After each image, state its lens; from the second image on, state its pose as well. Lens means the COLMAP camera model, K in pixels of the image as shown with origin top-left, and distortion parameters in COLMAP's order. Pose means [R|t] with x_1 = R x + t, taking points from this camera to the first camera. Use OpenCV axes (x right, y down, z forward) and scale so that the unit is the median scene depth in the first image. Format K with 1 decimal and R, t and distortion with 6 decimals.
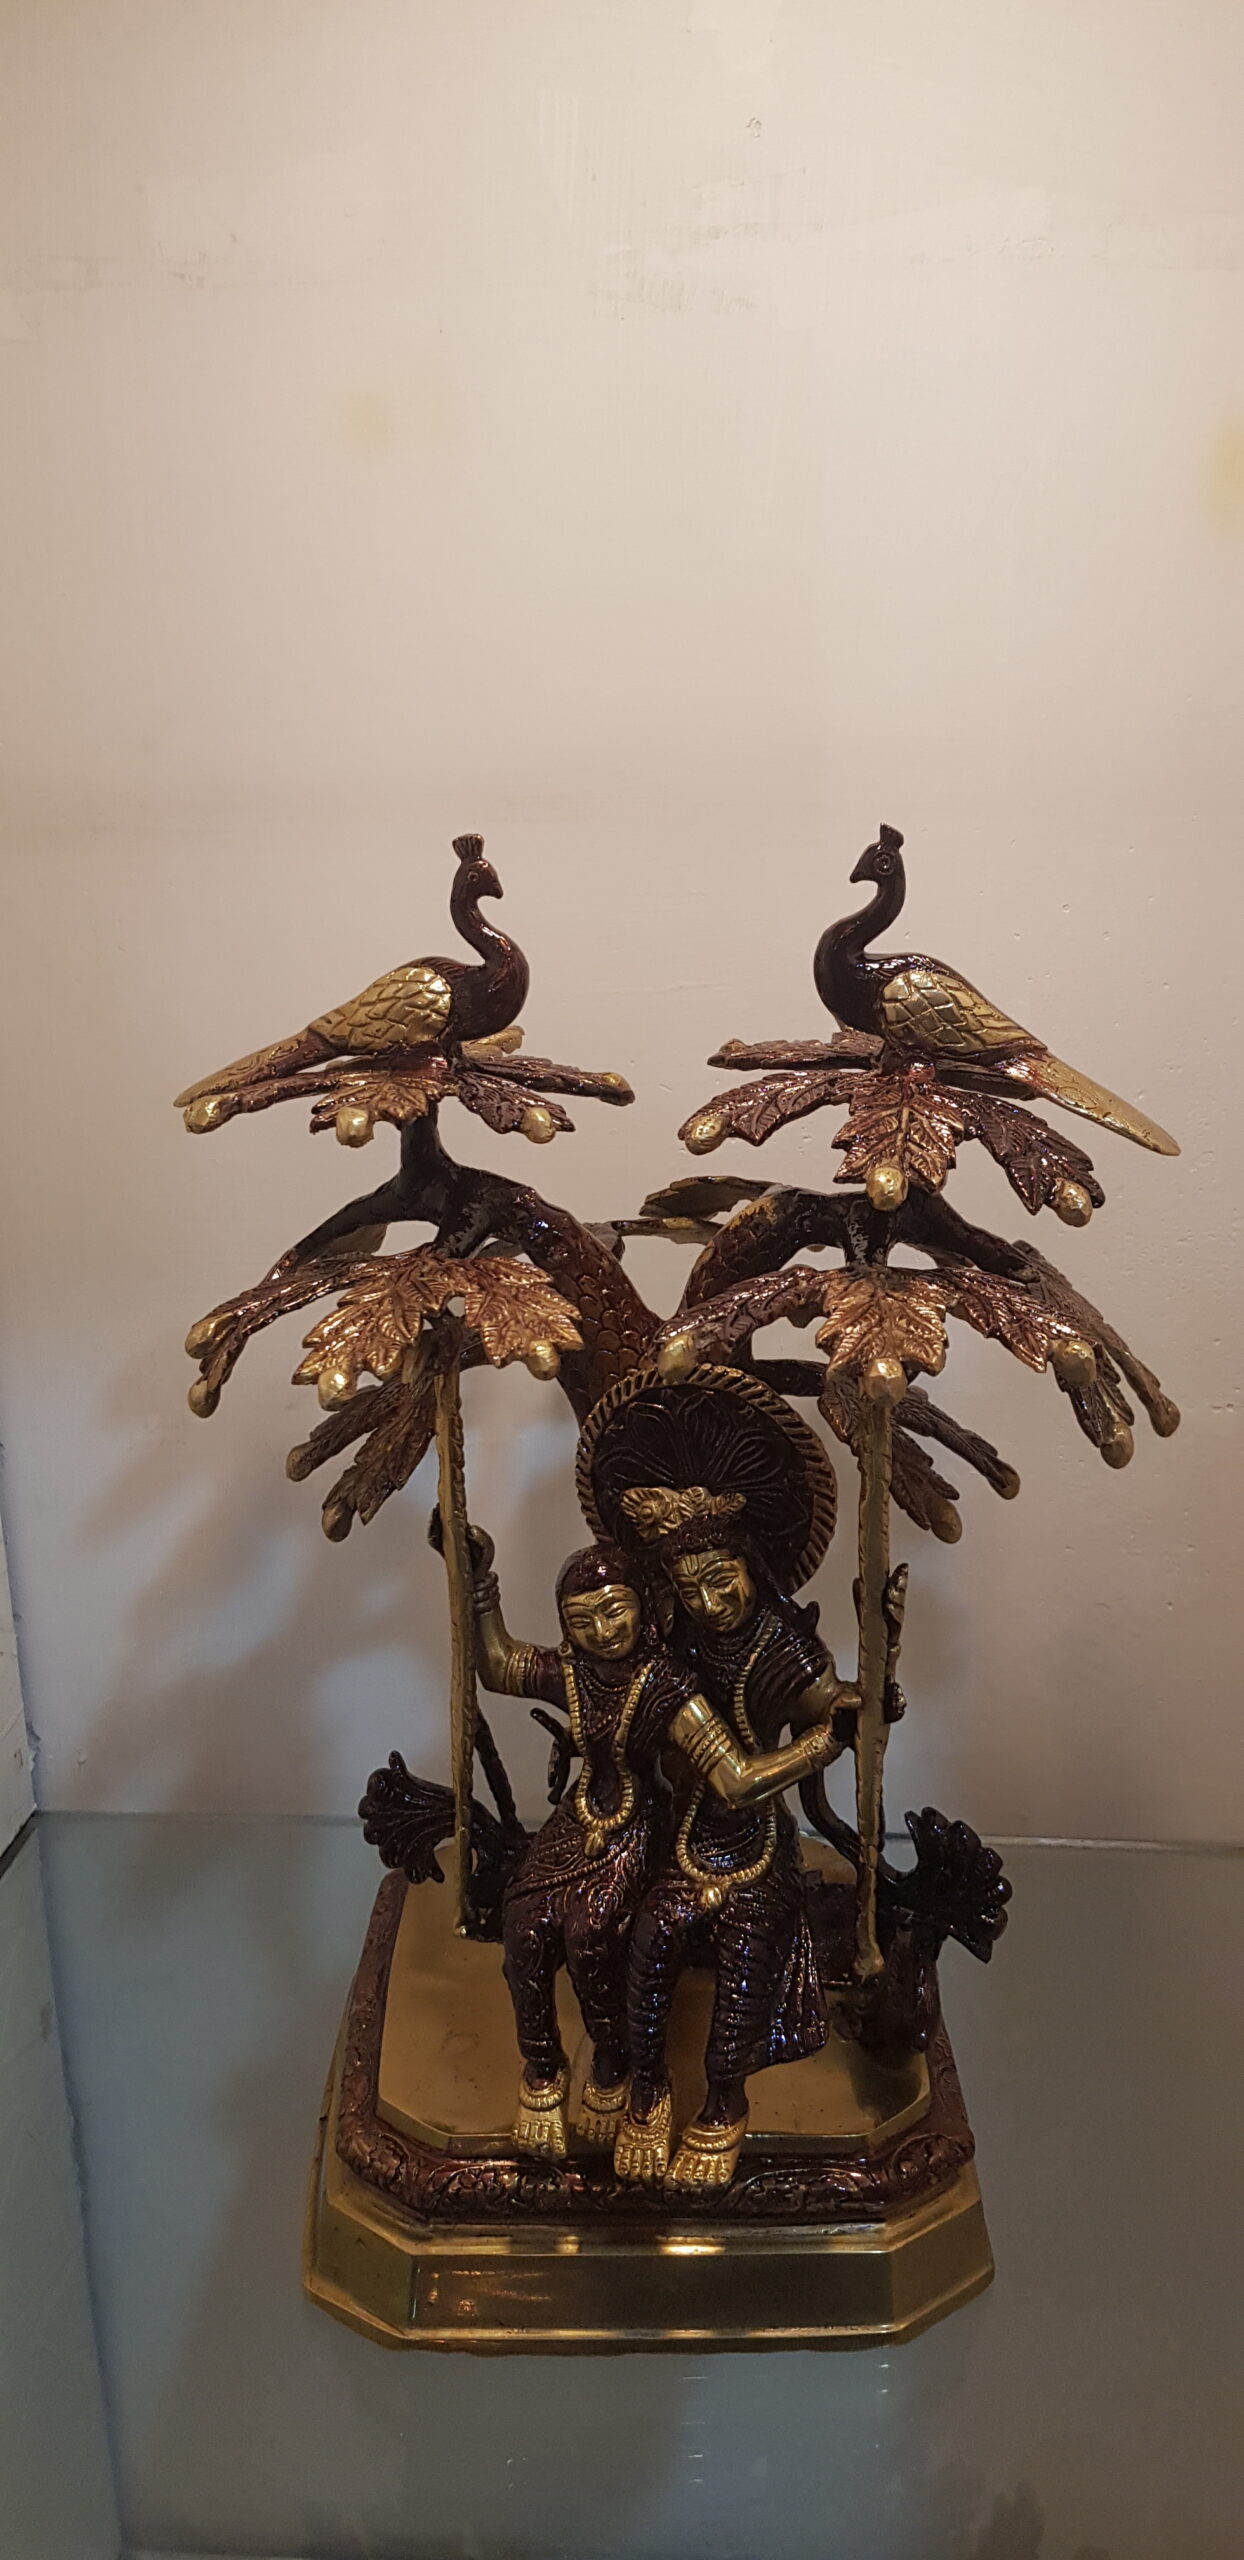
lens RADIAL K [[1989.9, 0, 628.9], [0, 1989.9, 1224.9], [0, 0, 1]] dist [0.116155, -0.249123]
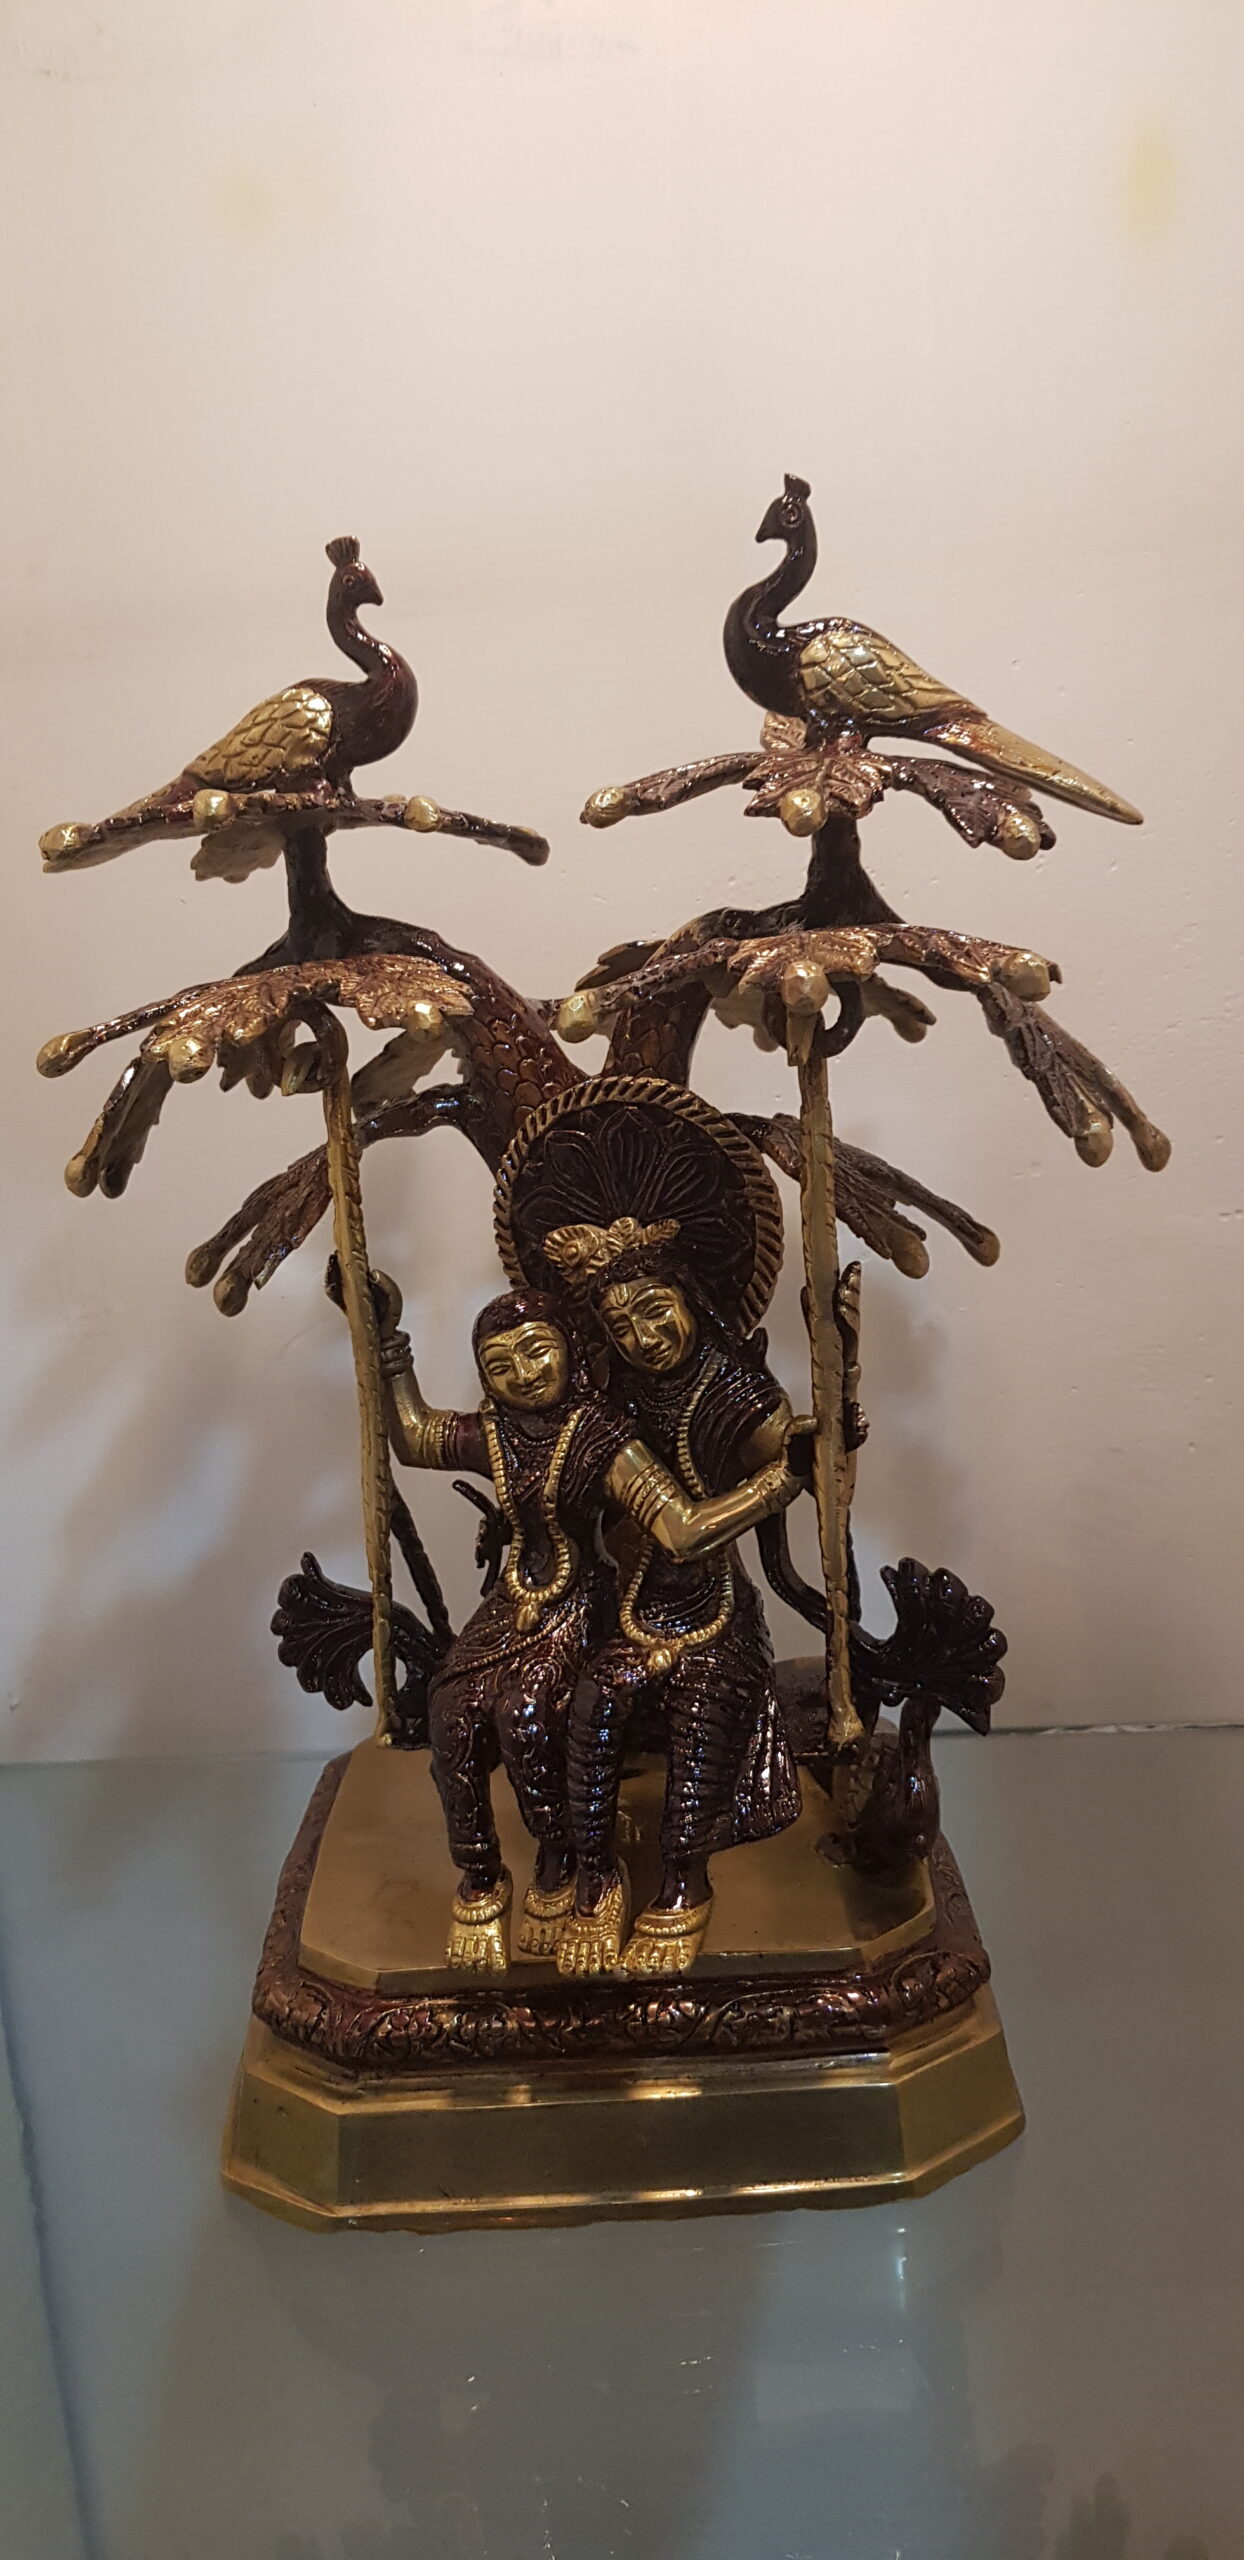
lens RADIAL K [[1989.9, 0, 628.9], [0, 1989.9, 1224.9], [0, 0, 1]] dist [0.116155, -0.249123]
pose [[0.998269, -0.056020, -0.017935, 0.052025], [0.054203, 0.994517, -0.089429, 0.216682], [0.022847, 0.088302, 0.995832, 0.115025]]
